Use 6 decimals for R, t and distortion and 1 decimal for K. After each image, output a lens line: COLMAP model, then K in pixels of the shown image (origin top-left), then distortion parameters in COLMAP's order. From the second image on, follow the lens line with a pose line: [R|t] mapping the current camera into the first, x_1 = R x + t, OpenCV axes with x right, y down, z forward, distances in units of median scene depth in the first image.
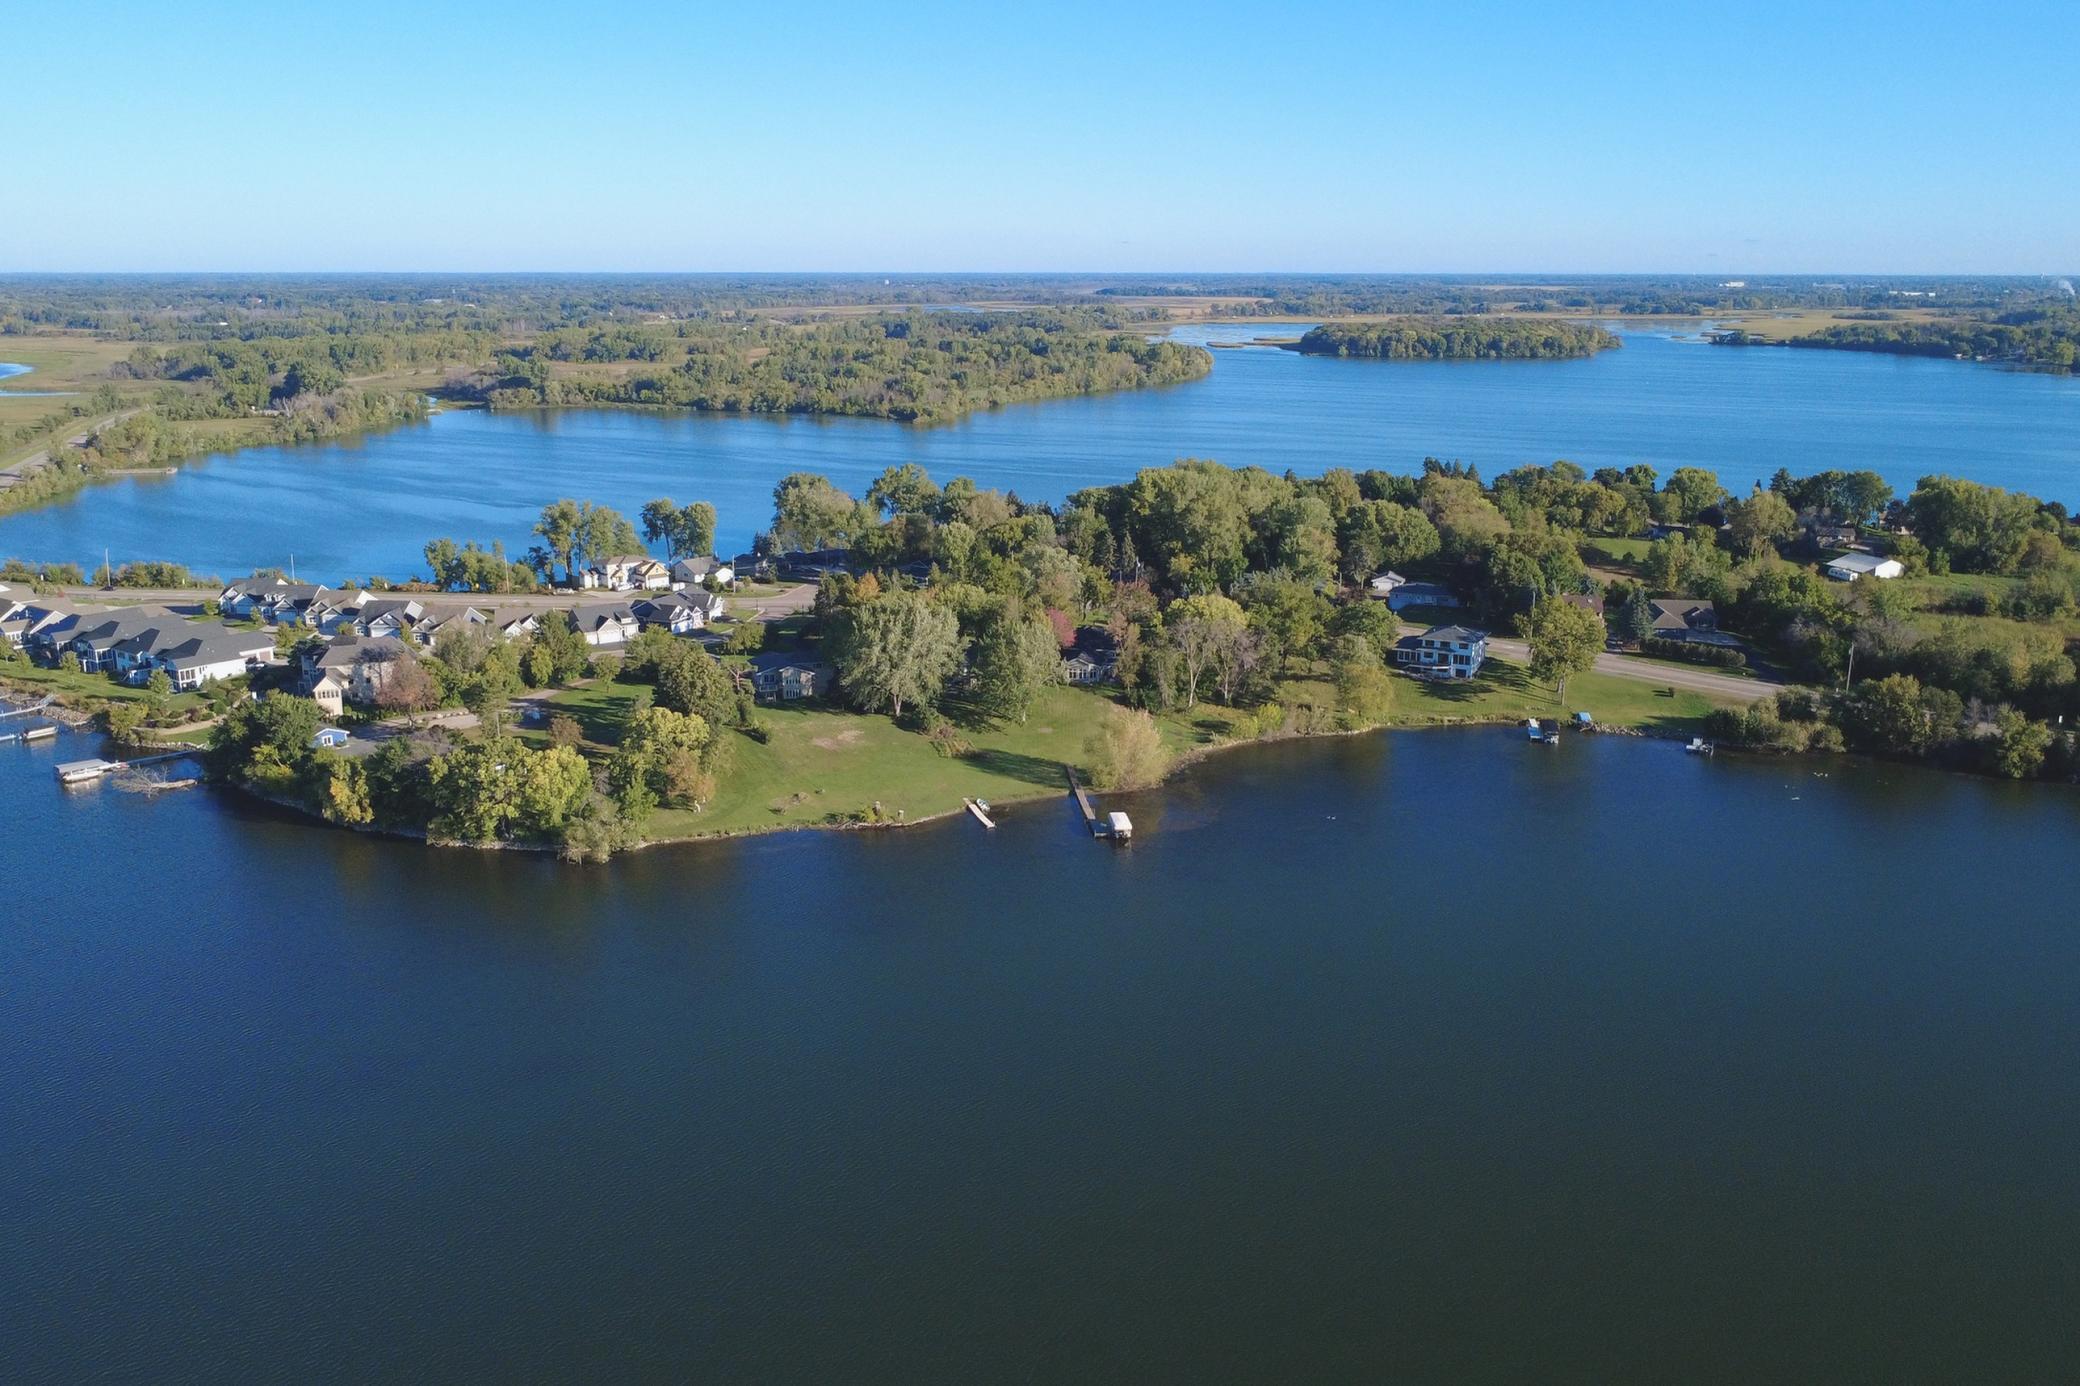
lens RADIAL K [[1786.3, 0, 1039.9], [0, 1786.3, 694.4], [0, 0, 1]] dist [-0.000553, 0.004412]
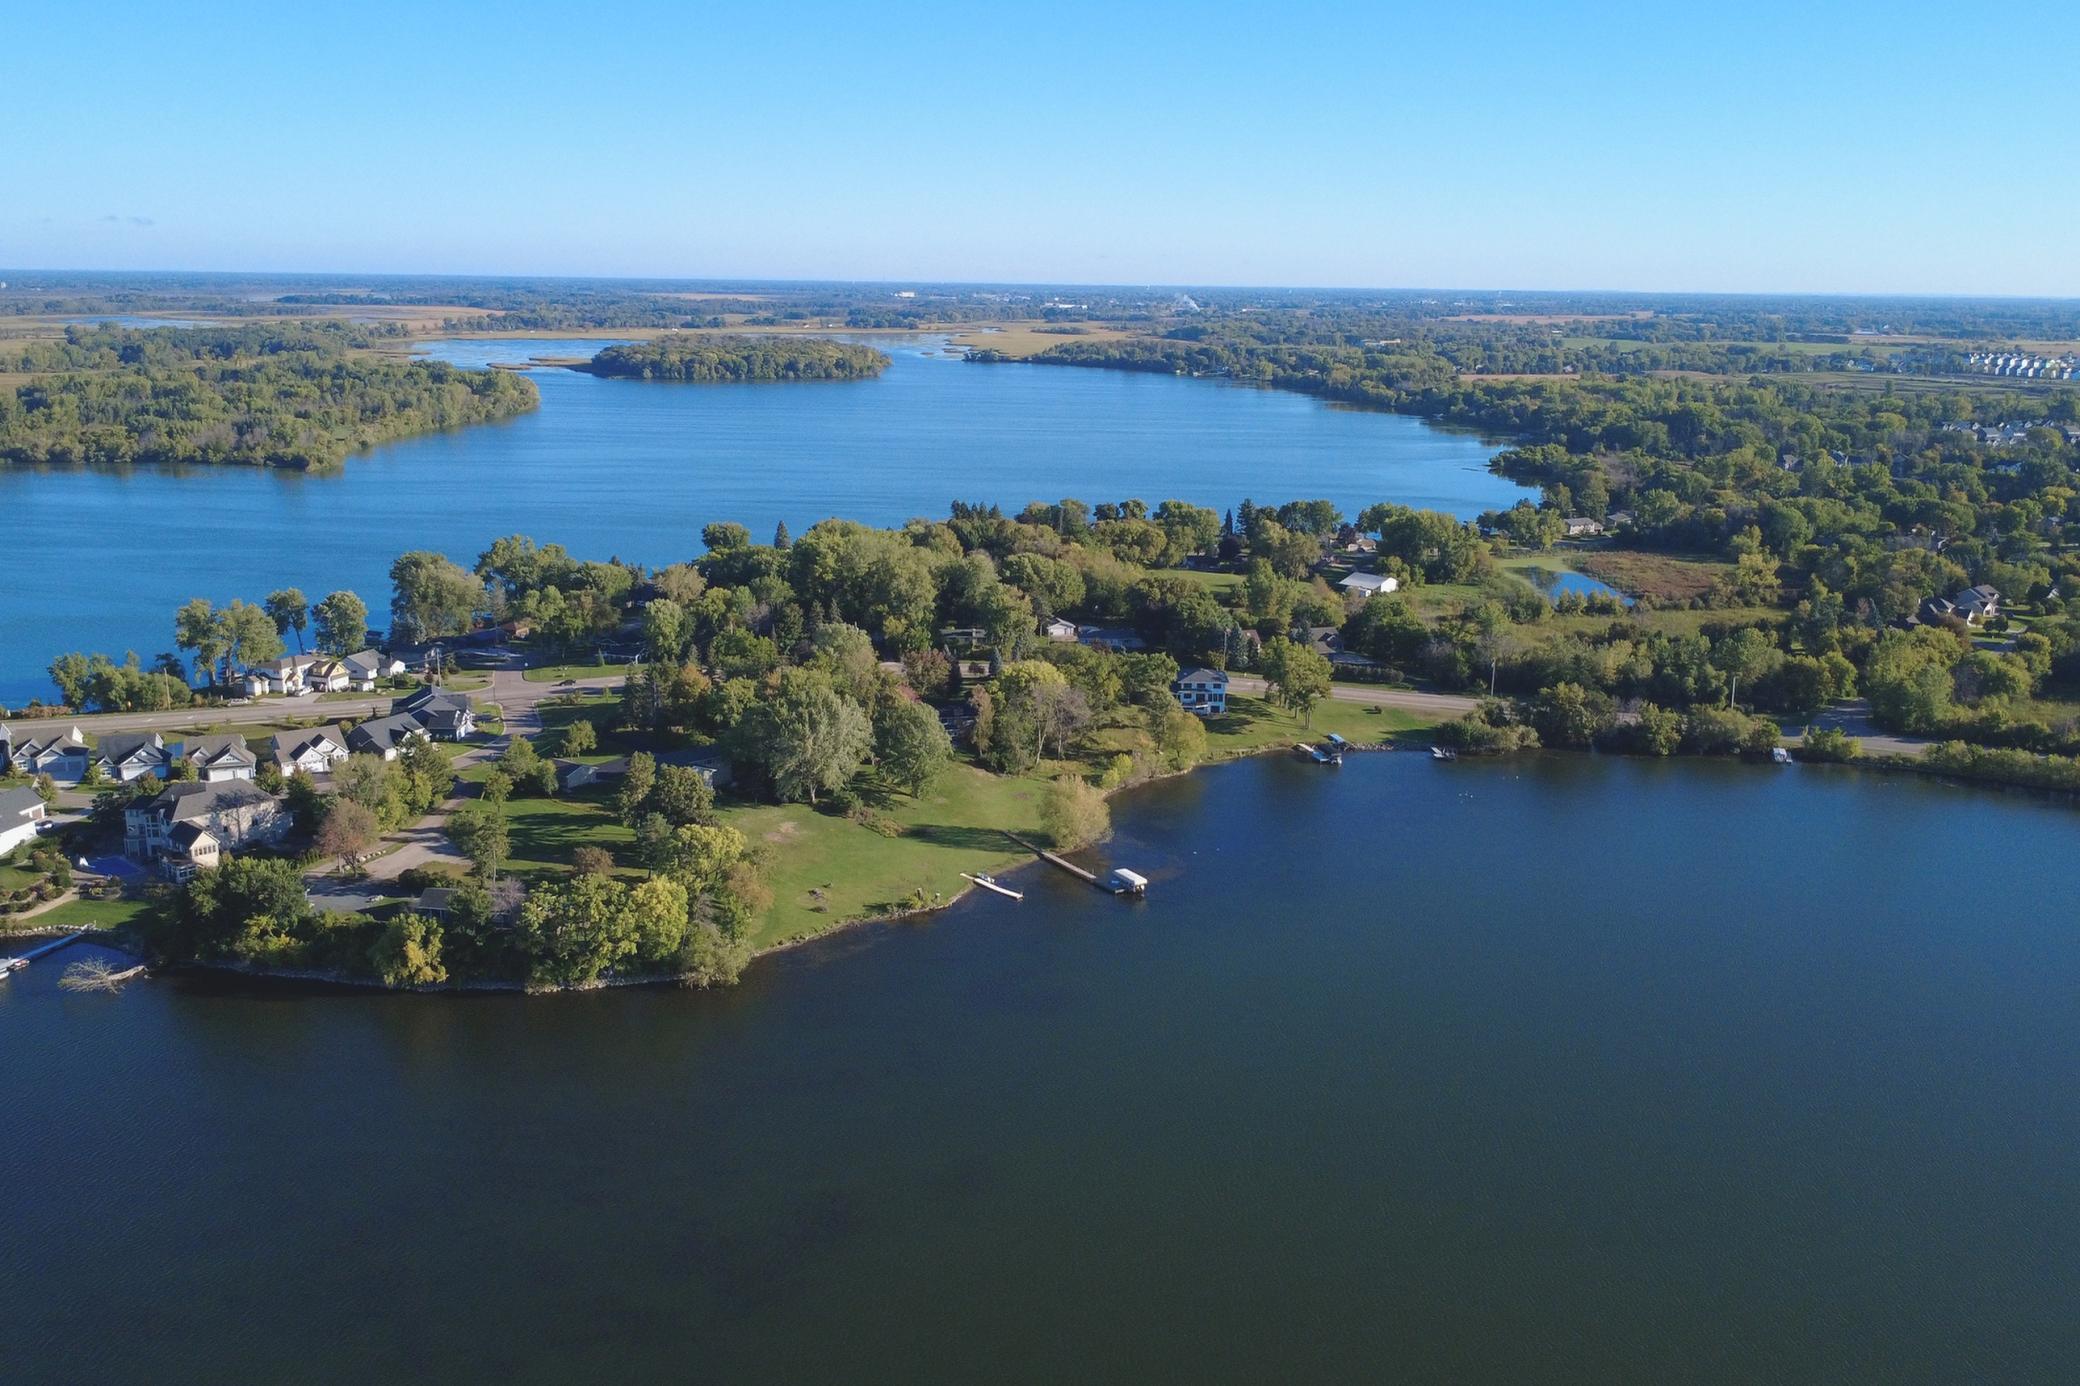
lens RADIAL K [[1786.3, 0, 1040.6], [0, 1786.3, 694.3], [0, 0, 1]] dist [-0.000553, 0.004412]
pose [[0.900256, -0.087835, 0.426409, -0.316802], [0.088594, 0.995903, 0.018099, -0.046172], [-0.426252, 0.021483, 0.904350, -0.001913]]
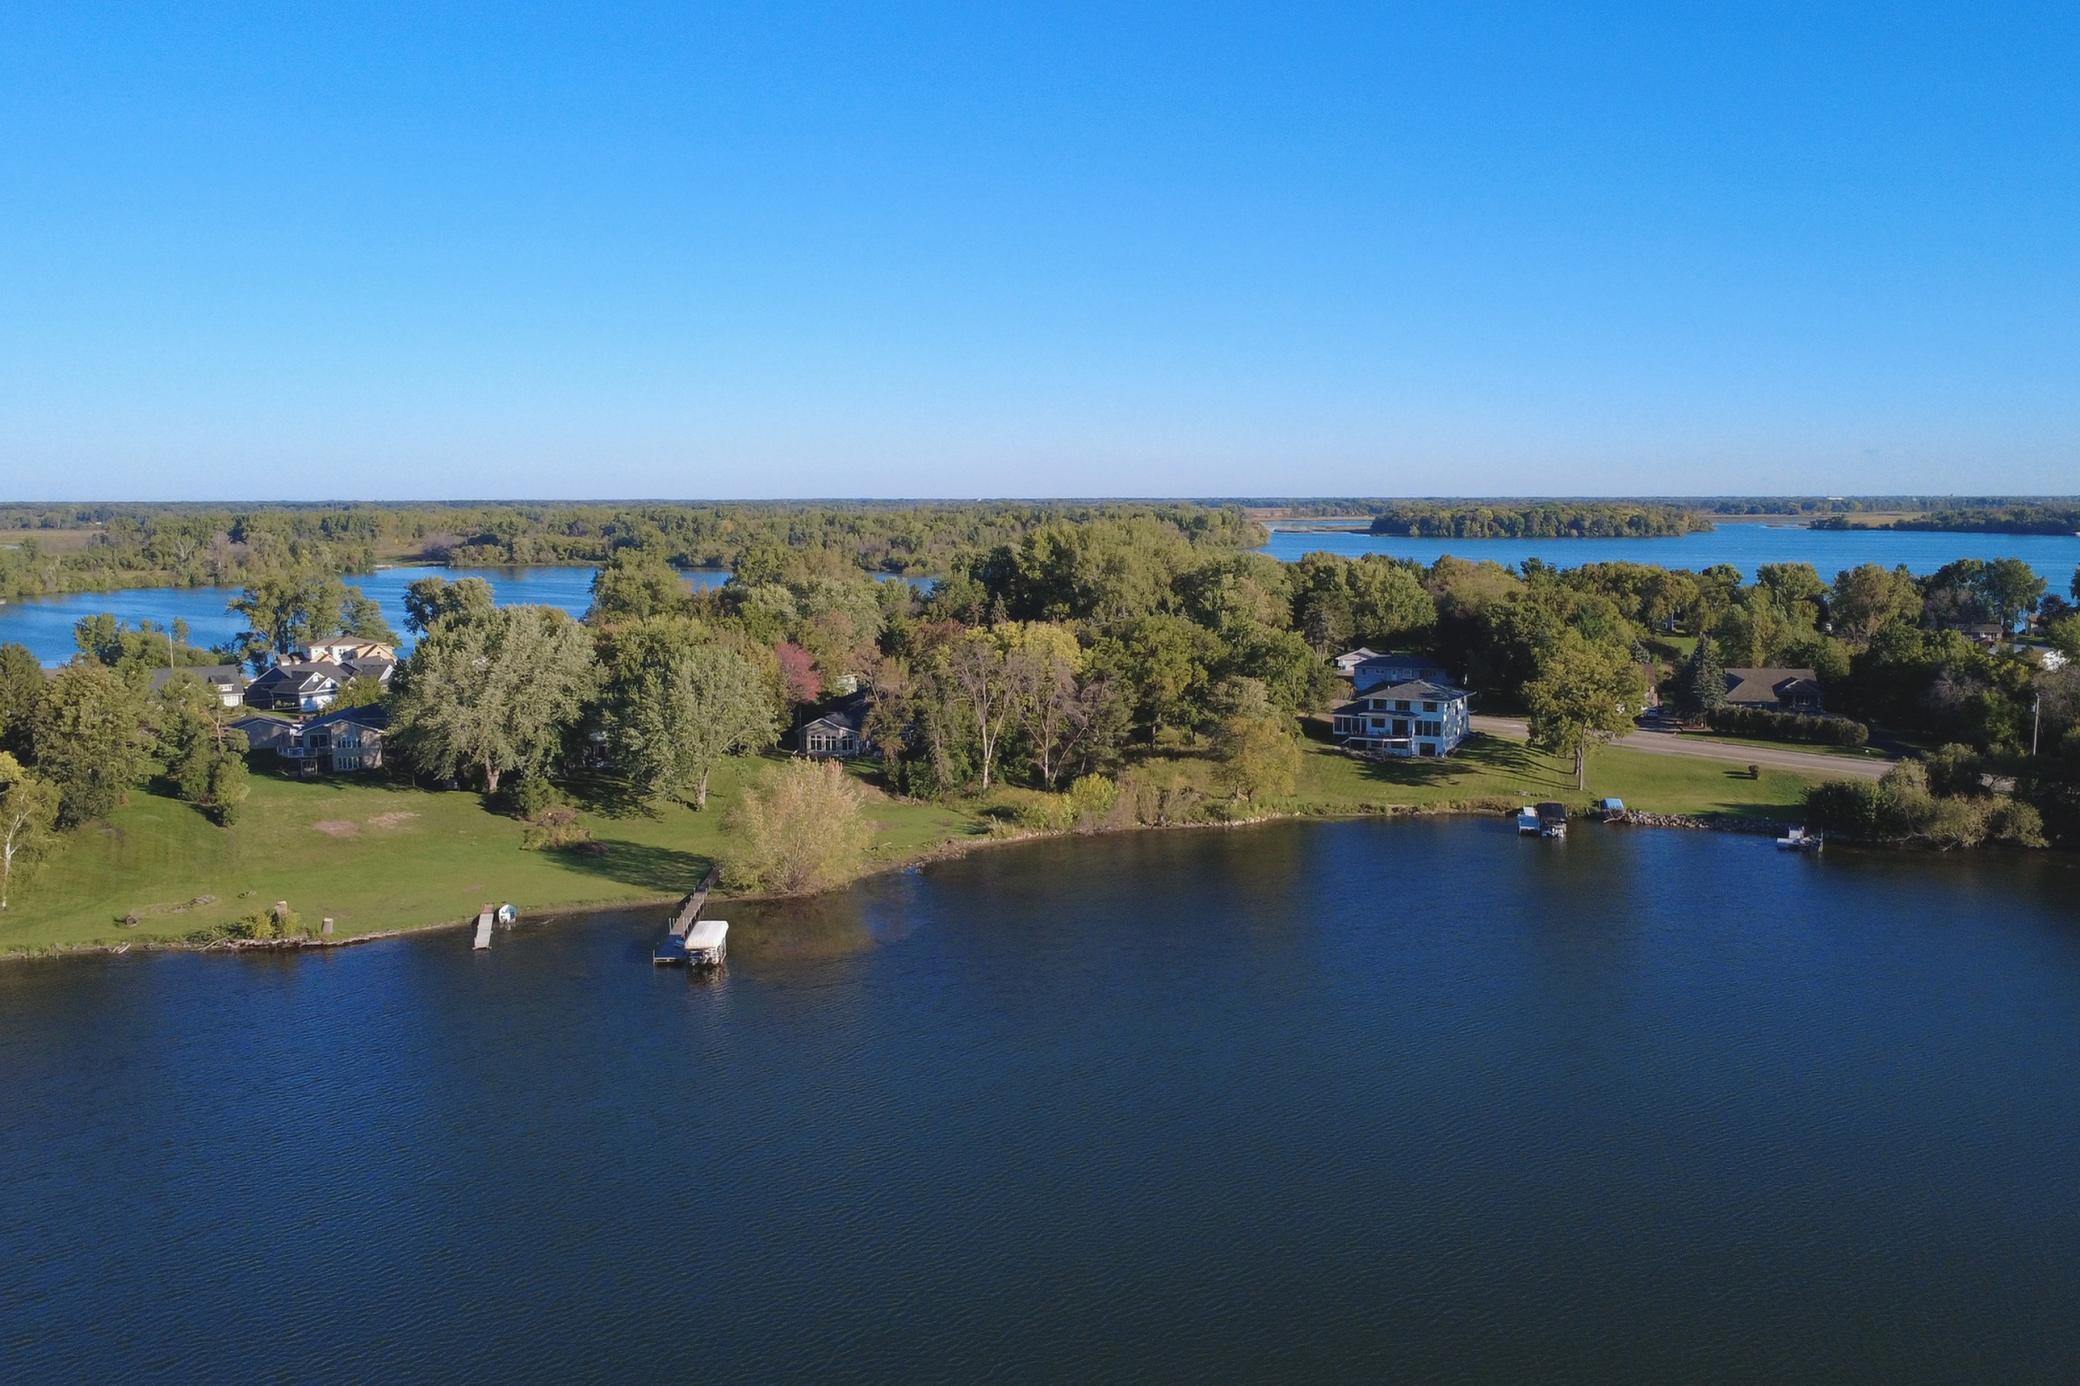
lens RADIAL K [[1786.3, 0, 1096.1], [0, 1786.3, 702.4], [0, 0, 1]] dist [-0.000553, 0.004412]
pose [[0.999627, -0.001330, -0.027263, 0.116550], [-0.001947, 0.992794, -0.119821, 0.043344], [0.027226, 0.119829, 0.992421, 0.306024]]
